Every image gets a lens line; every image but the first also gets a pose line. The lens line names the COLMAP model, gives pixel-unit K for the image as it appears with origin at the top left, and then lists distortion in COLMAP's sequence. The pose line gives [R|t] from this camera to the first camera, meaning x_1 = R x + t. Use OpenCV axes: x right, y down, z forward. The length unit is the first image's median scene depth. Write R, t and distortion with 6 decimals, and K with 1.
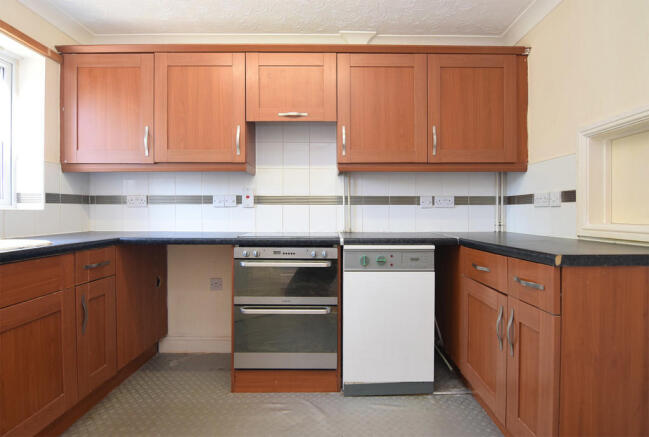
lens RADIAL K [[330.4, 0, 324.5], [0, 330.4, 218.5], [0, 0, 1]] dist [-0.028647, -0.000889]
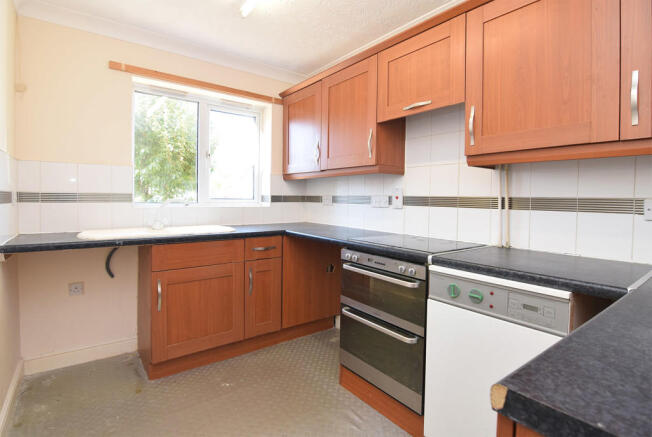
lens RADIAL K [[319.1, 0, 325.6], [0, 319.1, 207.3], [0, 0, 1]] dist [-0.024350, -0.000281]
pose [[0.599270, 0.030607, -0.799962, 0.446014], [-0.028940, 0.999444, 0.016559, -0.052996], [0.800024, 0.013227, 0.599822, 0.303996]]
